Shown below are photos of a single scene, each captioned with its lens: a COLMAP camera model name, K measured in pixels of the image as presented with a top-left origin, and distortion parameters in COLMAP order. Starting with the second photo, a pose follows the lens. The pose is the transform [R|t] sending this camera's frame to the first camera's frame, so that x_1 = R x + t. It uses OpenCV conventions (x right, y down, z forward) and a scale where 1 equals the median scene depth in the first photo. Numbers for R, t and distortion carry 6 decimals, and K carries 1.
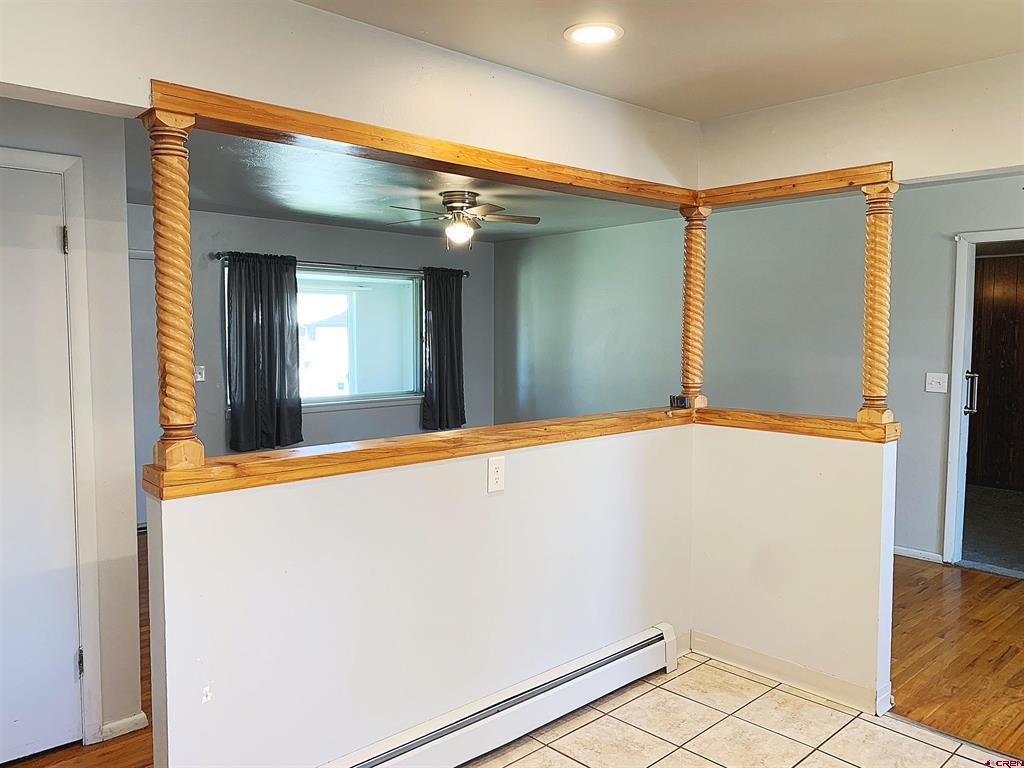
lens RADIAL K [[827.7, 0, 512.3], [0, 827.7, 382.1], [0, 0, 1]] dist [0.004742, -0.000068]
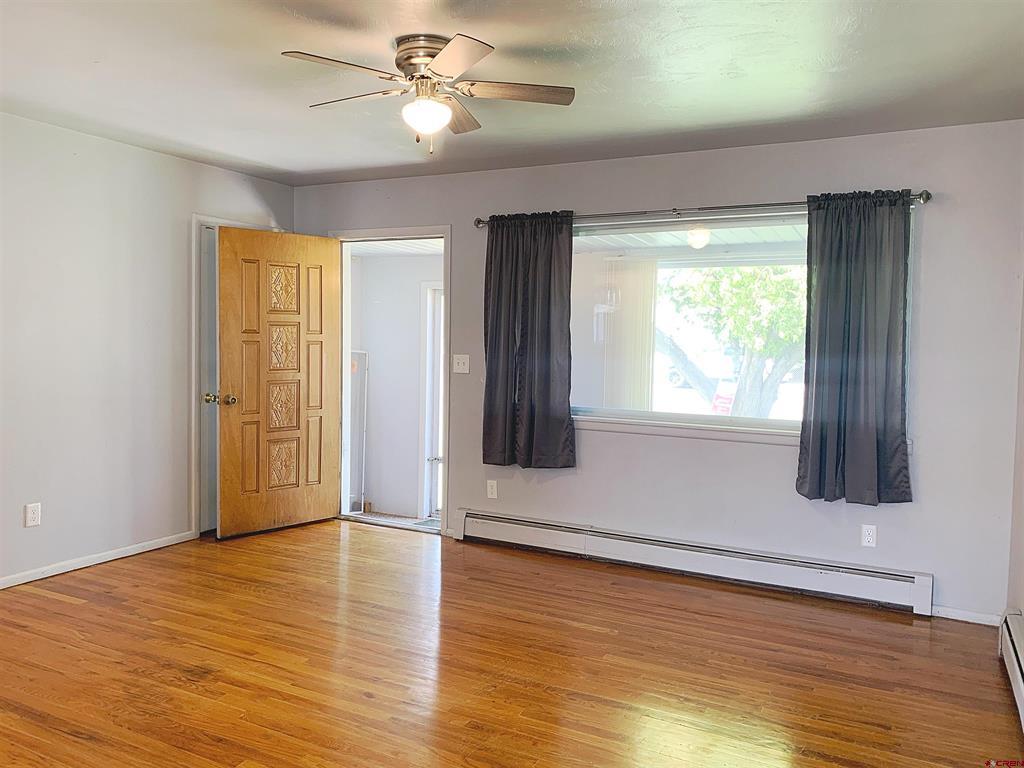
lens RADIAL K [[796.4, 0, 487.6], [0, 796.4, 382.4], [0, 0, 1]] dist [0.043939, -0.044185]
pose [[0.328078, 0.051845, -0.943227, 0.388447], [-0.081417, 0.996329, 0.026445, -0.015768], [0.941136, 0.068118, 0.331095, 0.740494]]
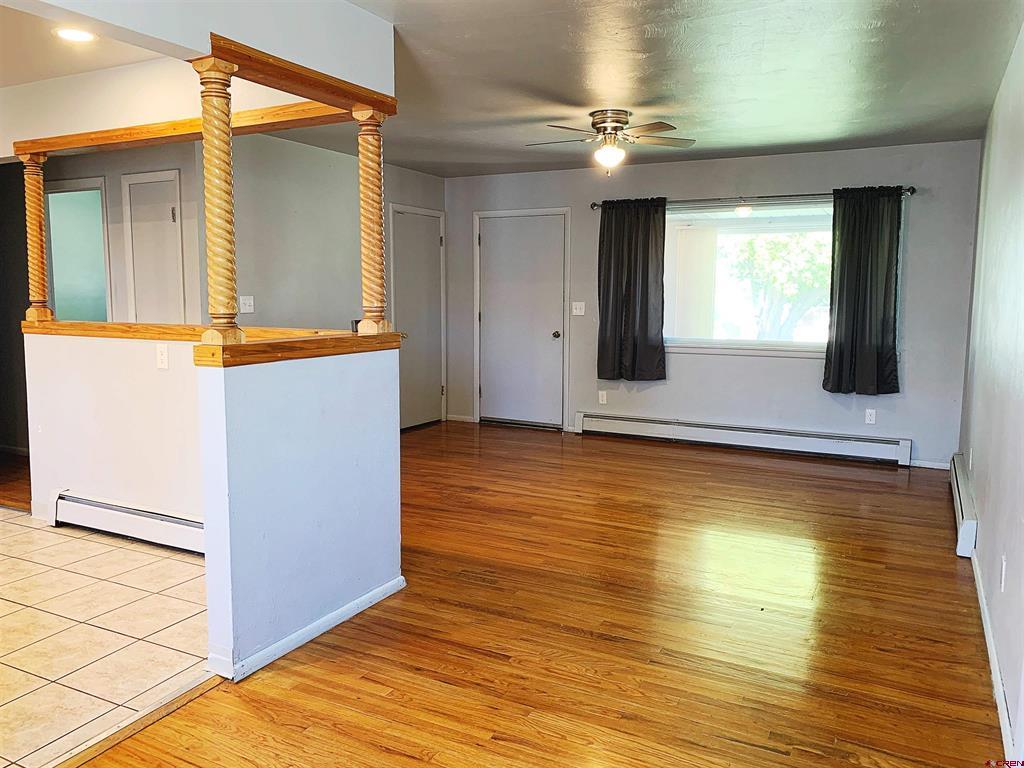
lens RADIAL K [[803.3, 0, 510.4], [0, 803.3, 386.4], [0, 0, 1]] dist [0.126703, -0.174871]
pose [[0.347930, 0.109326, -0.931124, 0.649772], [-0.067443, 0.993523, 0.091451, 0.000986], [0.935092, 0.030979, 0.353050, 0.495148]]
